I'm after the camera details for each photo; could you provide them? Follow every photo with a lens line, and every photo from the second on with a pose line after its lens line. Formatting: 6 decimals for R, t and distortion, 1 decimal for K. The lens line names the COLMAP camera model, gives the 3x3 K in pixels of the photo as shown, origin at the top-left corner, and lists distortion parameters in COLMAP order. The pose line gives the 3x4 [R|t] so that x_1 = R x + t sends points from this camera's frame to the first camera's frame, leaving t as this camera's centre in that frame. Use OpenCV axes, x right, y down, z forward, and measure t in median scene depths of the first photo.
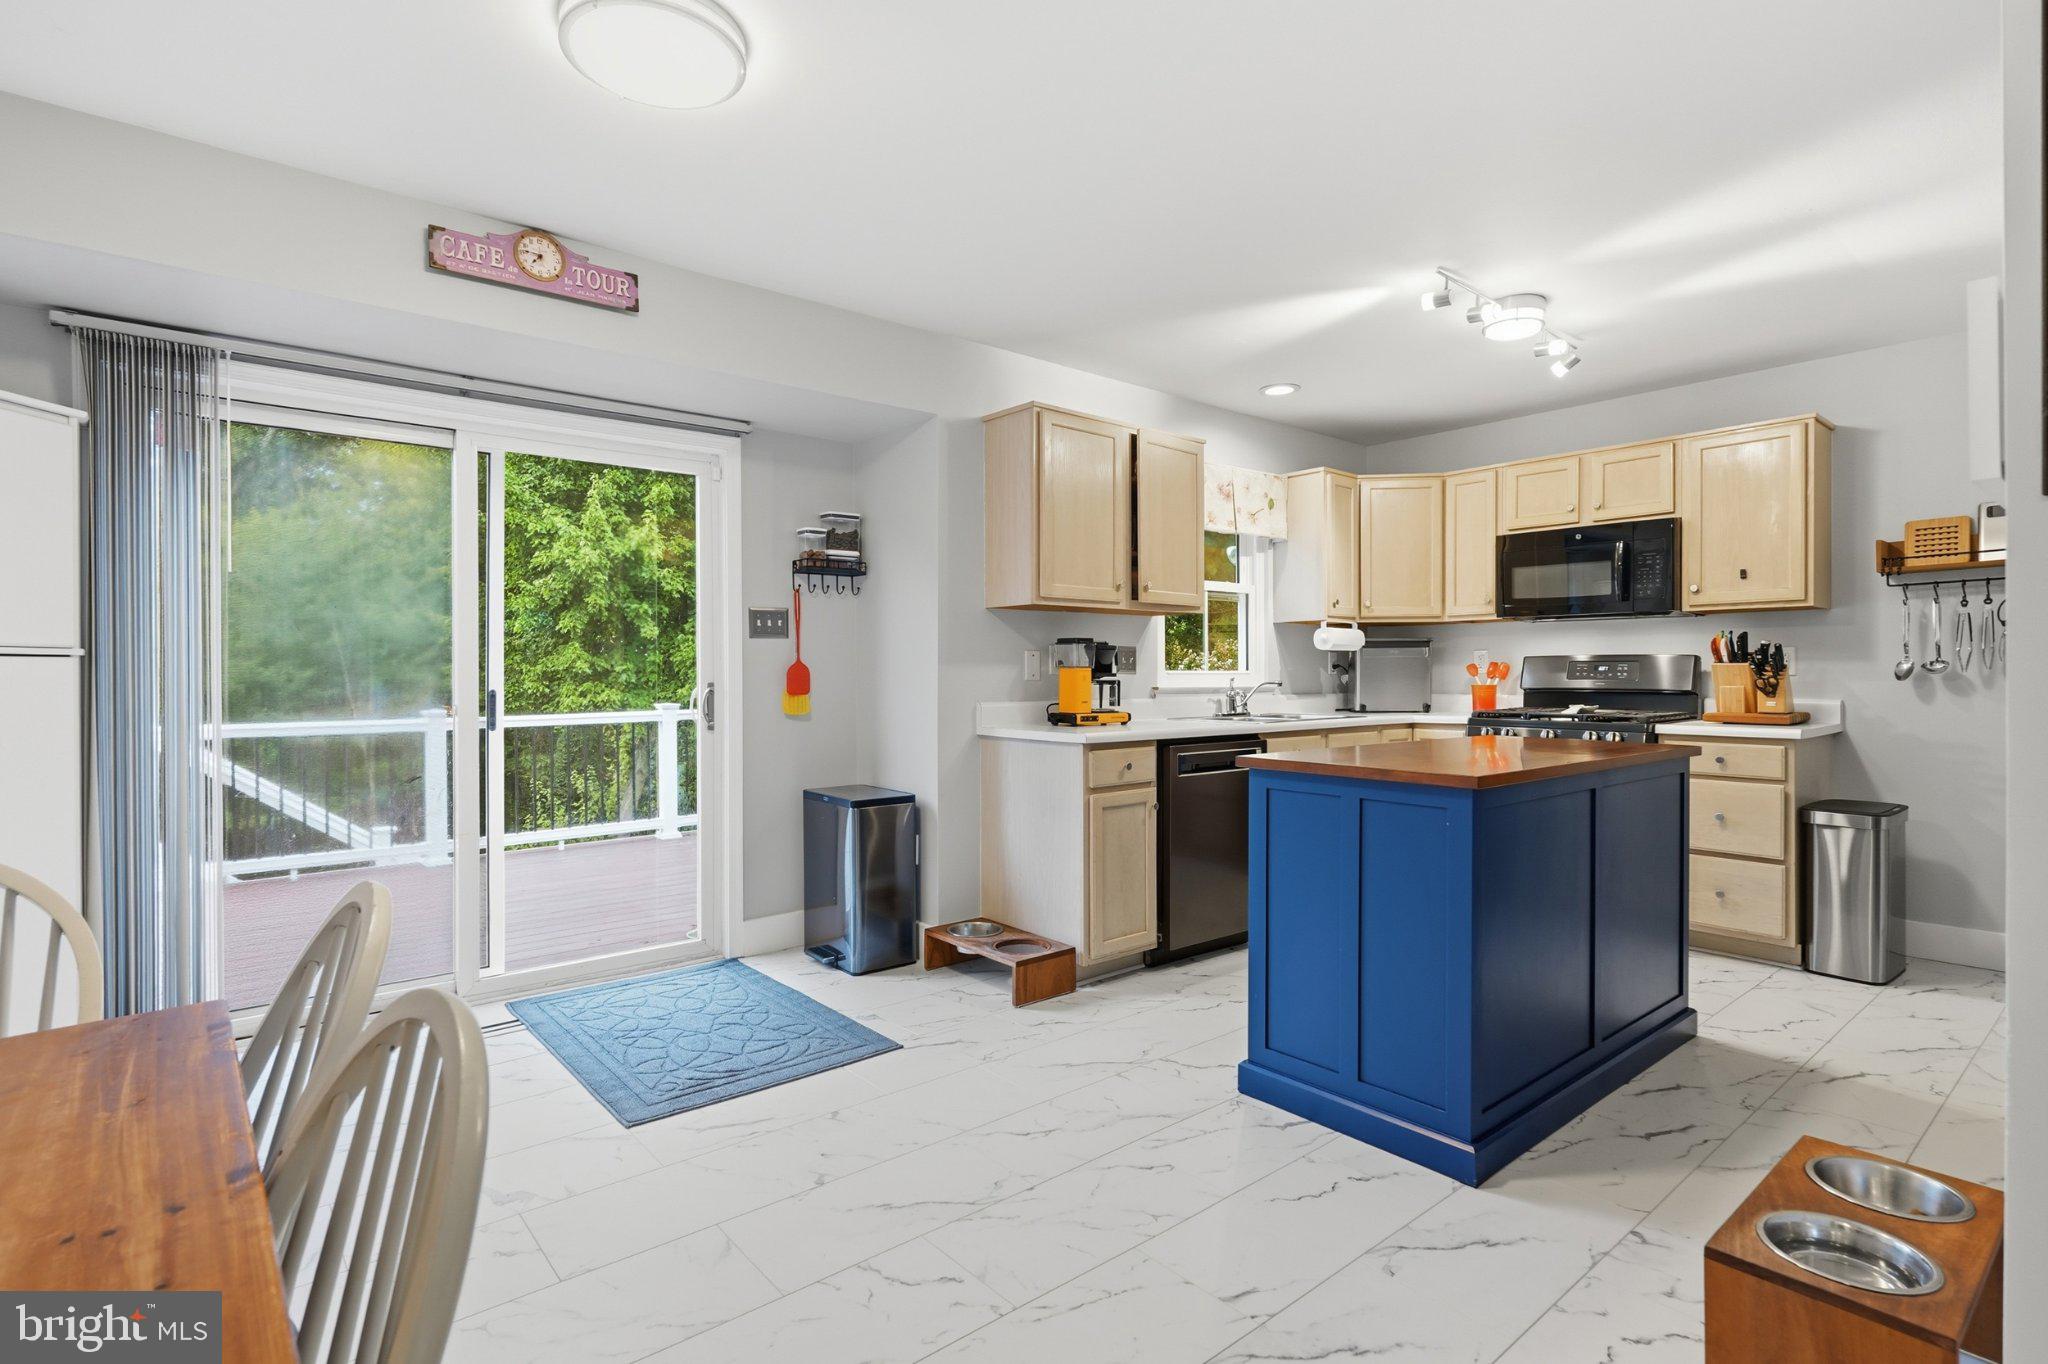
lens RADIAL K [[998.5, 0, 1024.0], [0, 998.5, 682.0], [0, 0, 1]] dist [0.001029, 0.000069]
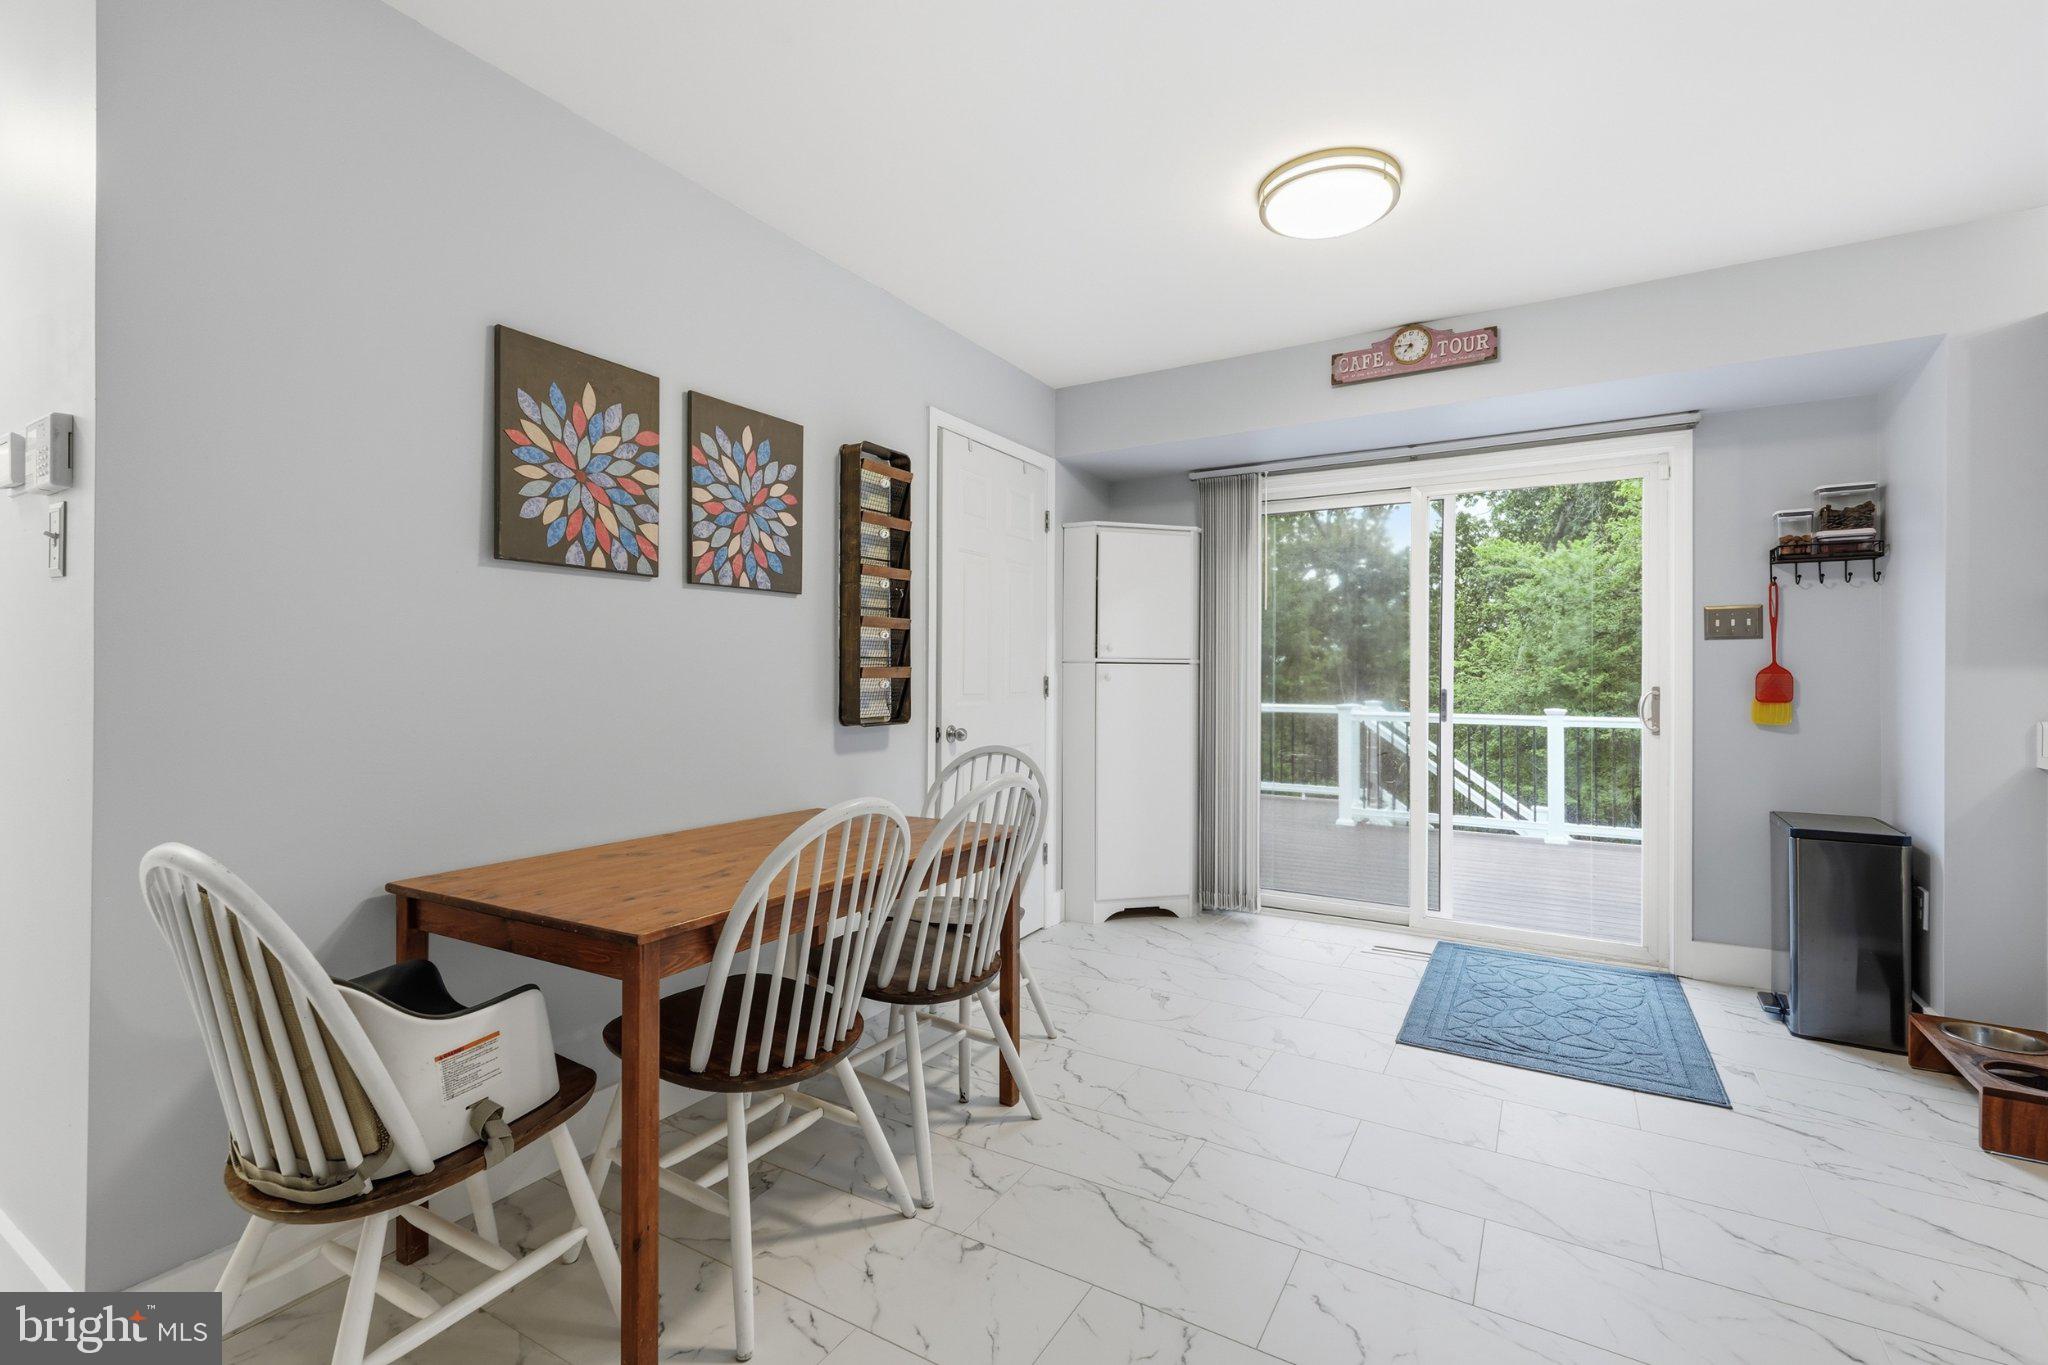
lens RADIAL K [[897.5, 0, 1021.8], [0, 897.5, 678.3], [0, 0, 1]] dist [0.002556, -0.000159]
pose [[0.330370, 0.007865, -0.943819, 0.352413], [-0.017125, 0.999851, 0.002337, 0.001332], [0.943696, 0.015390, 0.330456, 0.135501]]
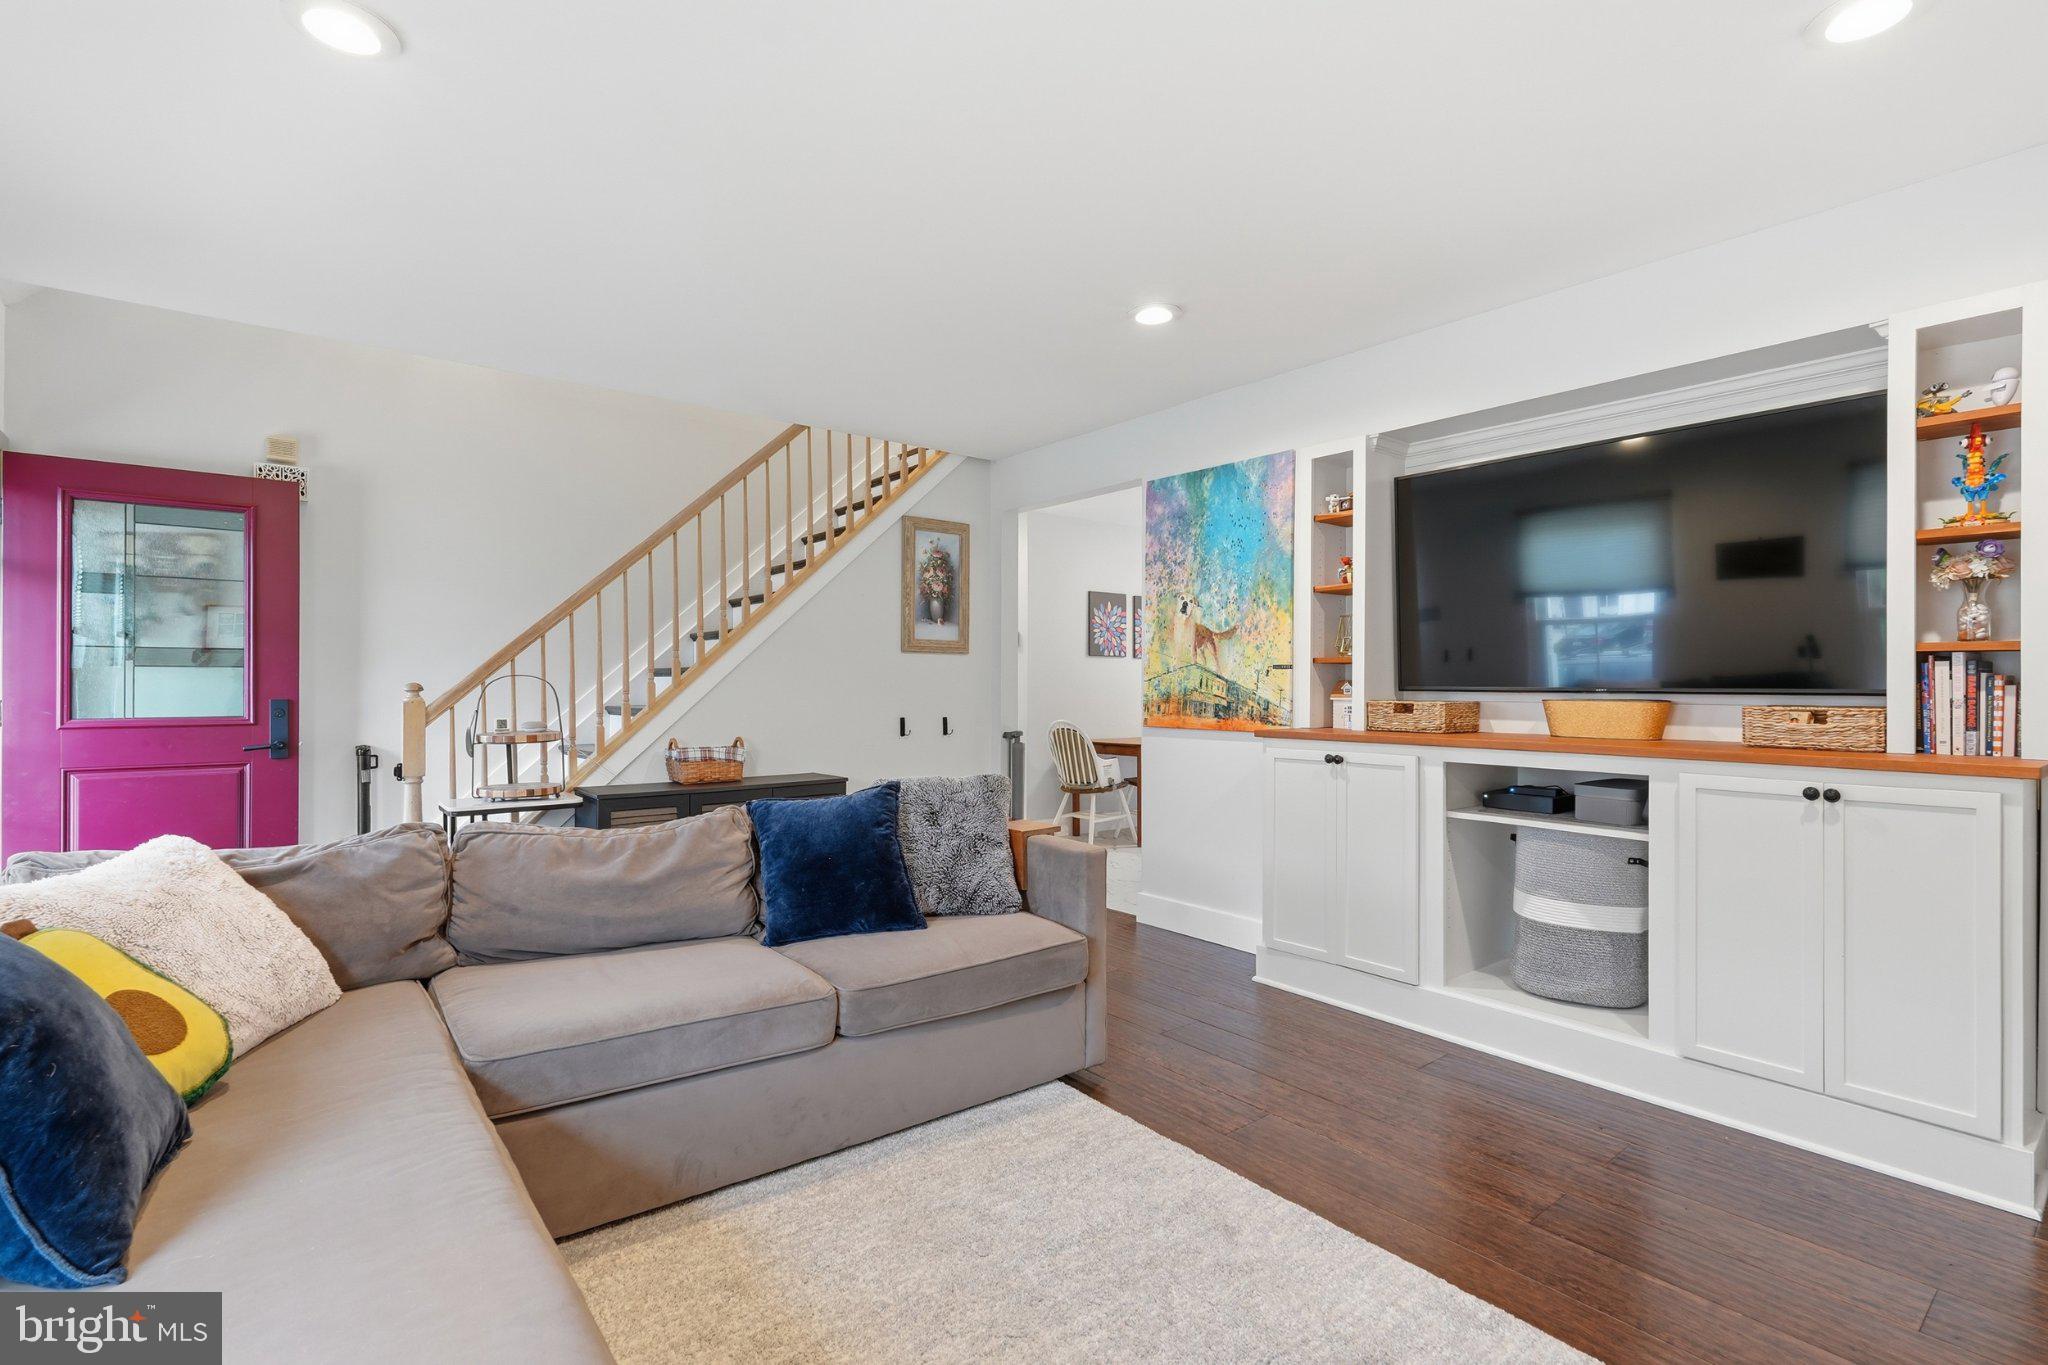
lens RADIAL K [[933.9, 0, 1012.0], [0, 933.9, 687.3], [0, 0, 1]] dist [-0.002227, -0.000635]
pose [[-0.024265, 0.004743, -0.999694, 1.793790], [-0.010910, 0.999928, 0.005009, -0.003356], [0.999646, 0.011028, -0.024212, -0.106509]]
